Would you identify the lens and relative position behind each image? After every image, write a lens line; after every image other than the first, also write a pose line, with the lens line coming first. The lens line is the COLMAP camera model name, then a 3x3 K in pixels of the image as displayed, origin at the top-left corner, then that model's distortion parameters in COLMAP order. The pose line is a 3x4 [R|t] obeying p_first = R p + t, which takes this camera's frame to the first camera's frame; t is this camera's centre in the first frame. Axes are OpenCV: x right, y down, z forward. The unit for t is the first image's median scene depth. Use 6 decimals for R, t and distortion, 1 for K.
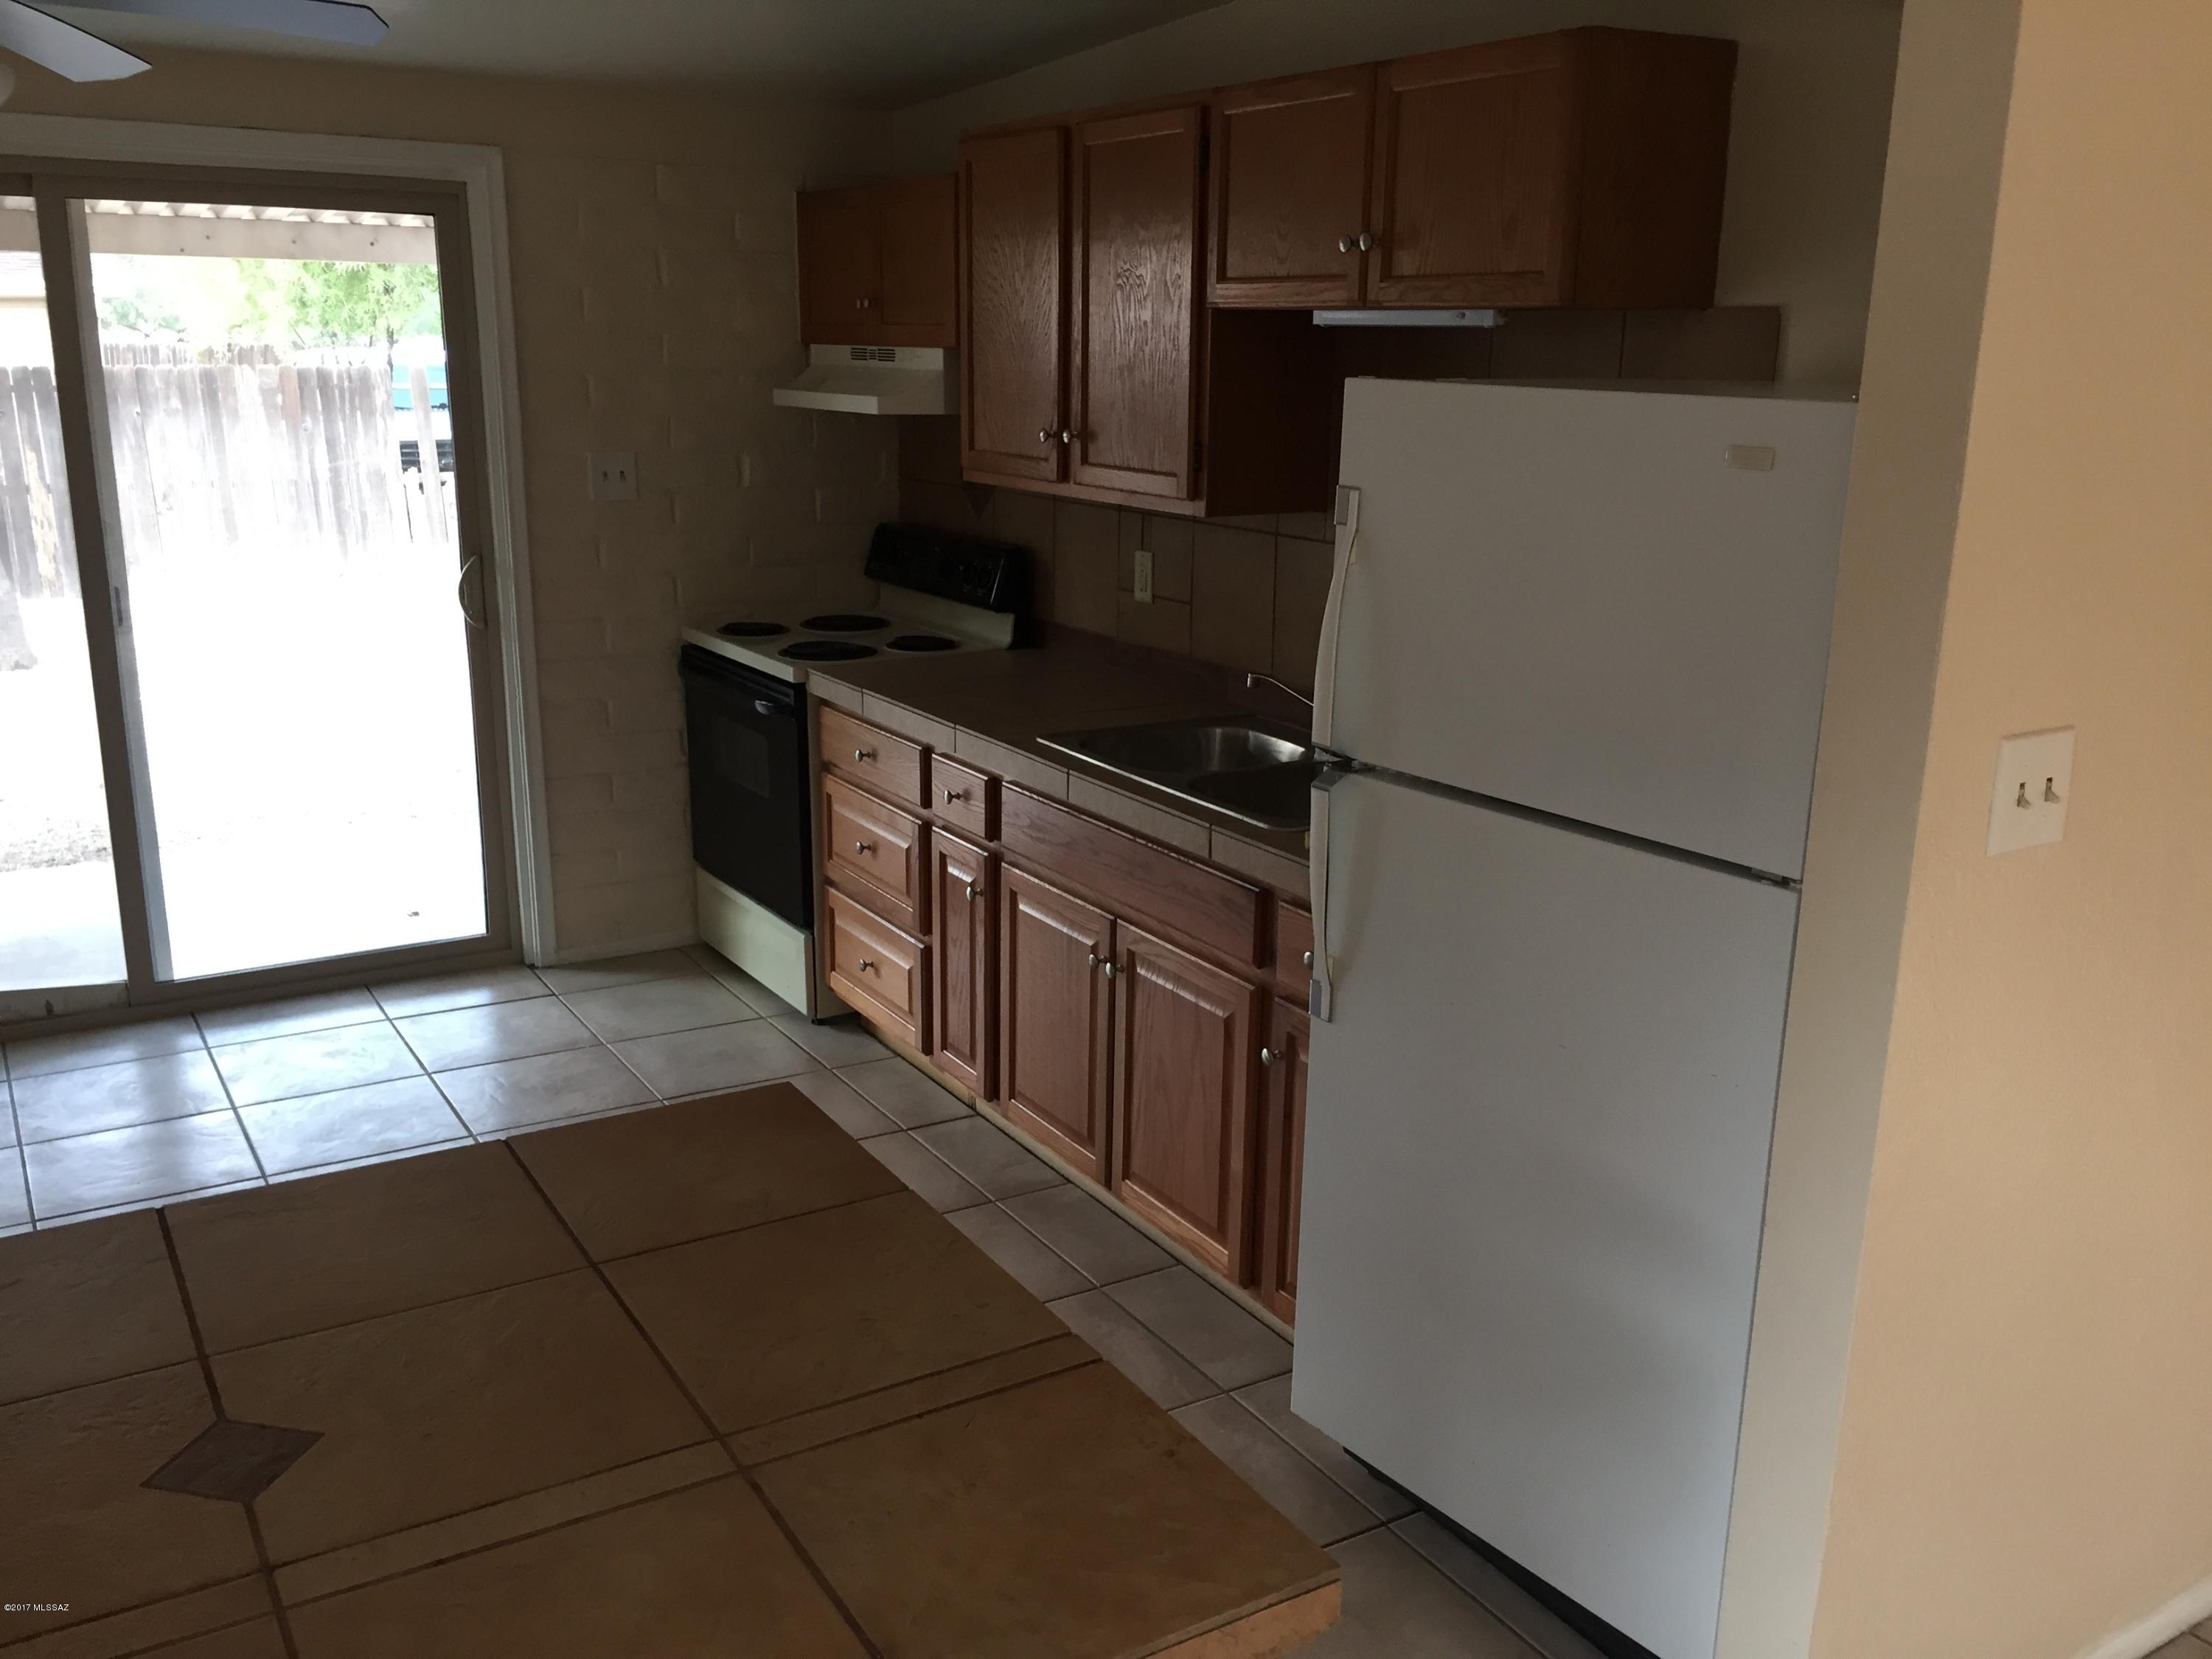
lens RADIAL K [[1889.6, 0, 1102.9], [0, 1889.6, 833.2], [0, 0, 1]] dist [0.030436, -0.021485]
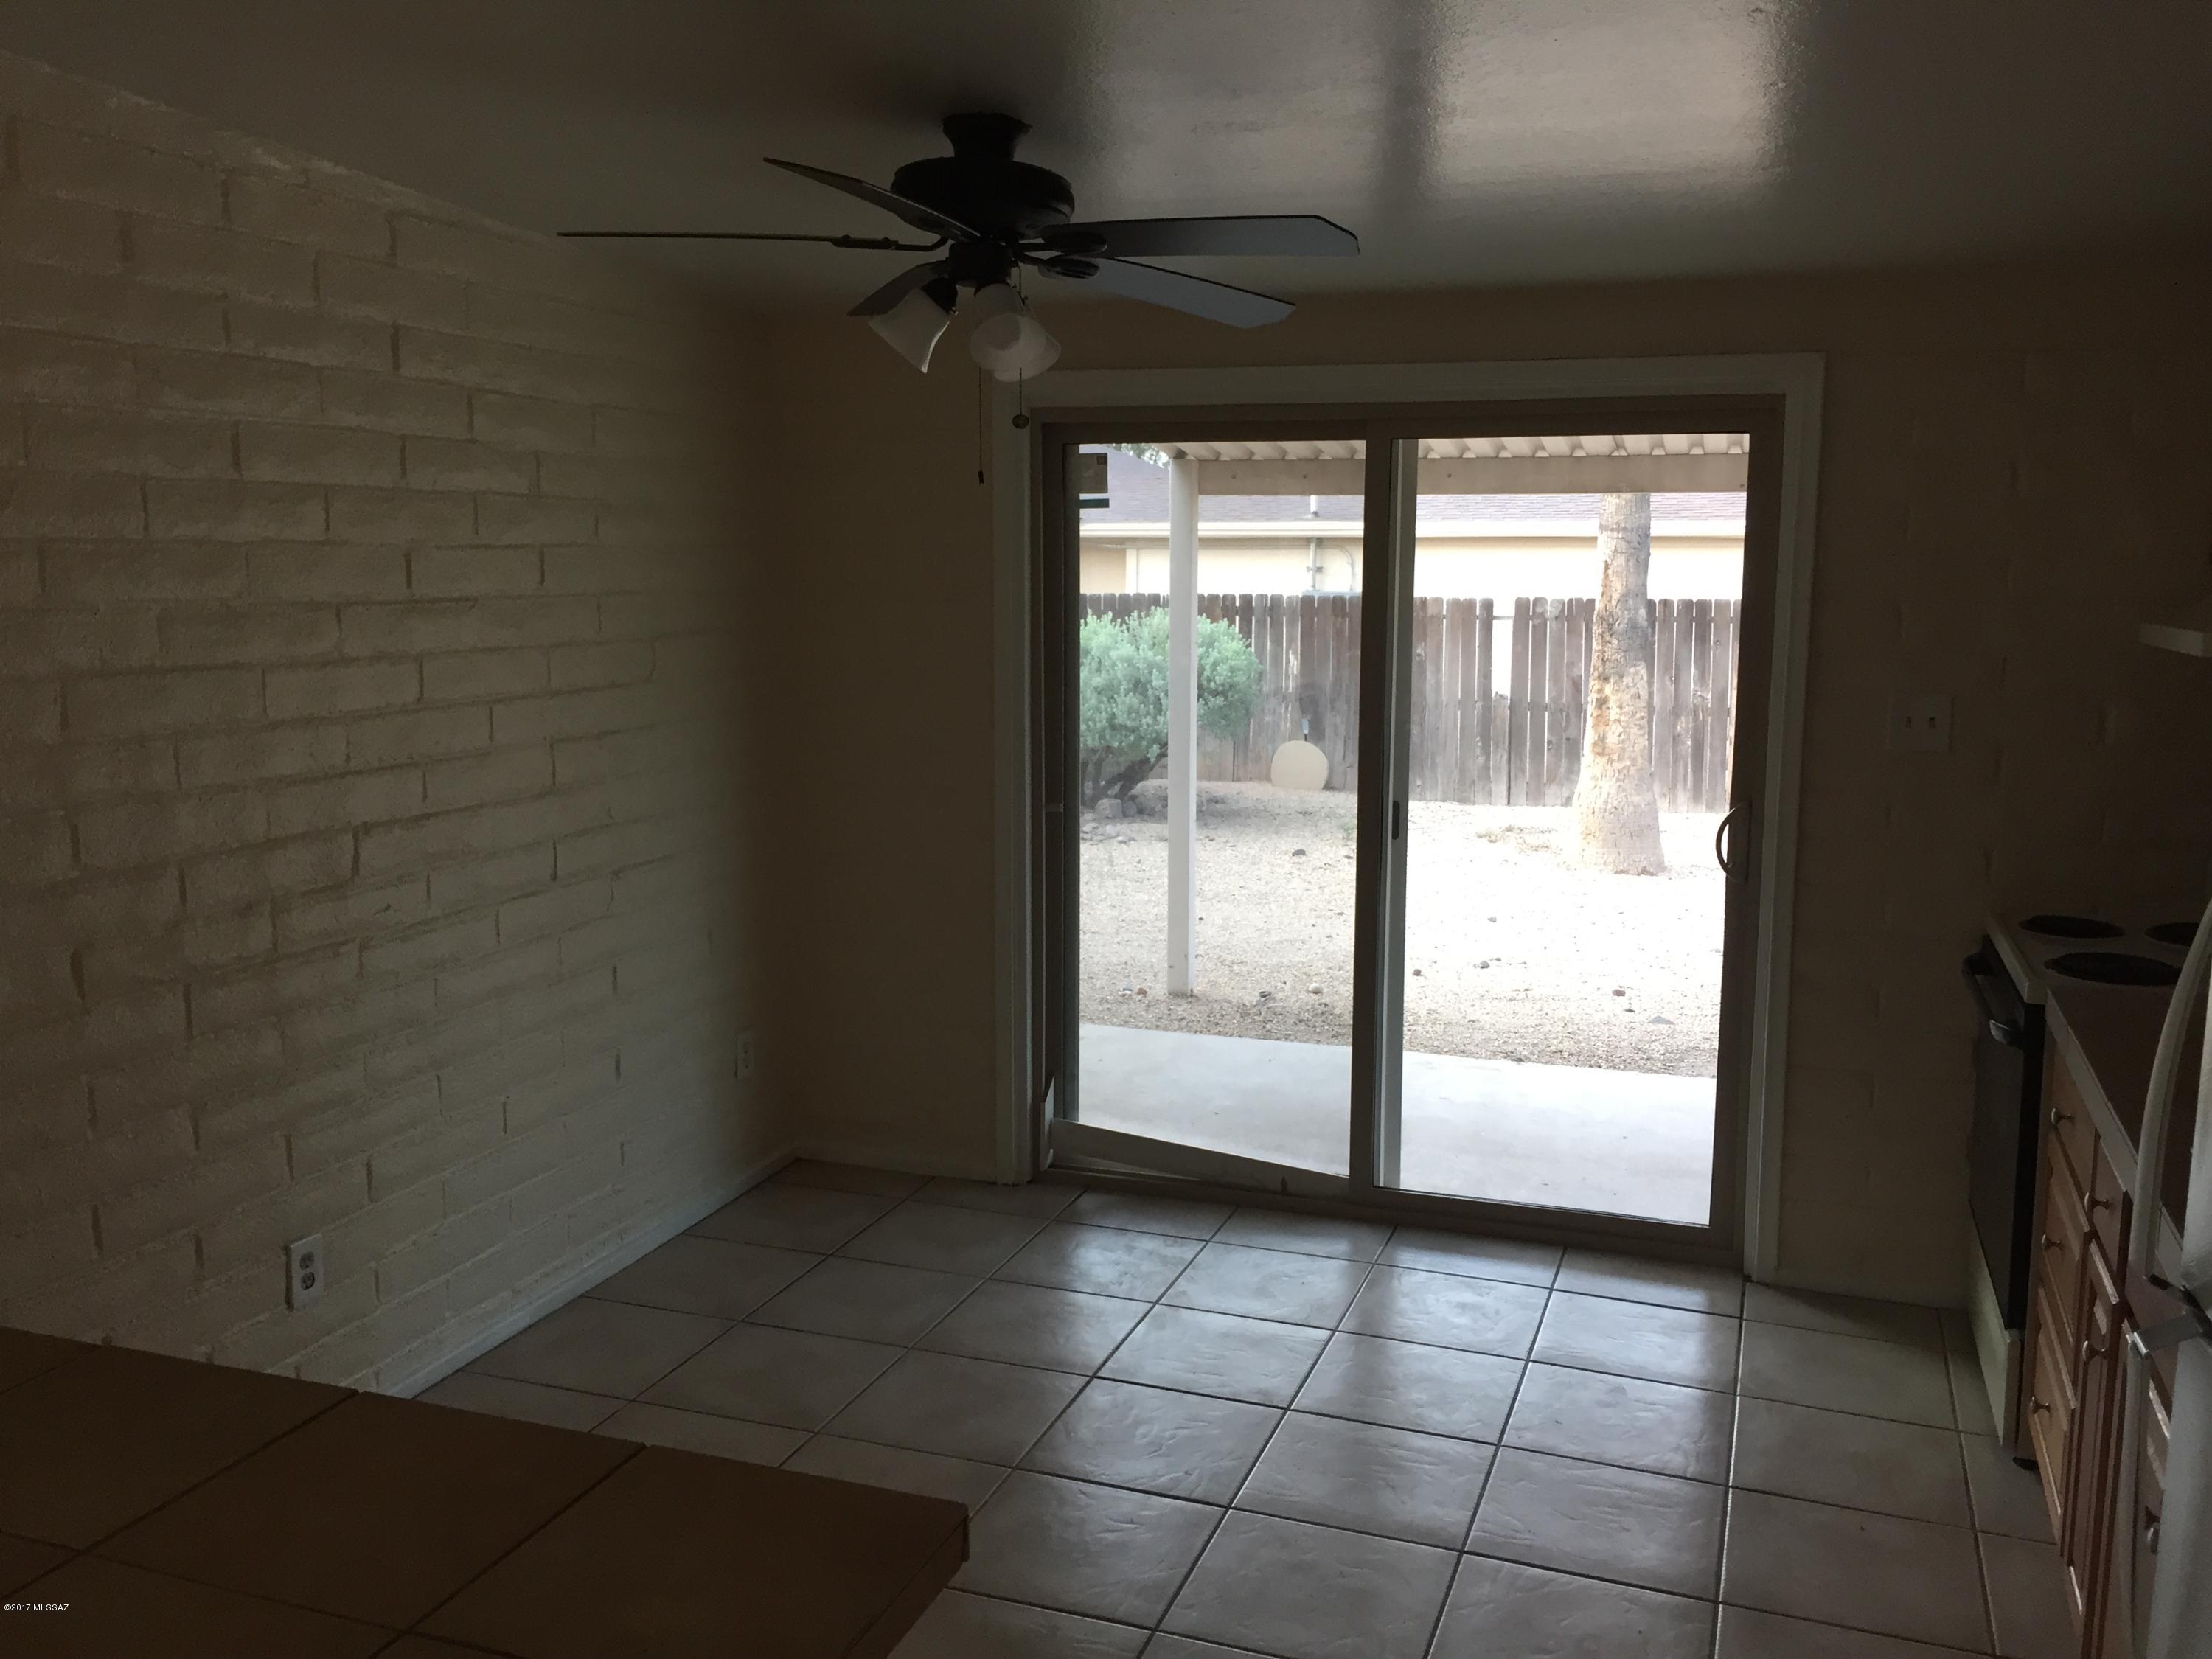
lens RADIAL K [[1889.6, 0, 1104.7], [0, 1889.6, 823.8], [0, 0, 1]] dist [0.030436, -0.021485]
pose [[0.615977, 0.097447, -0.781714, 0.180901], [-0.194406, 0.980432, -0.030969, -0.050931], [0.763400, 0.171046, 0.622868, 0.221070]]
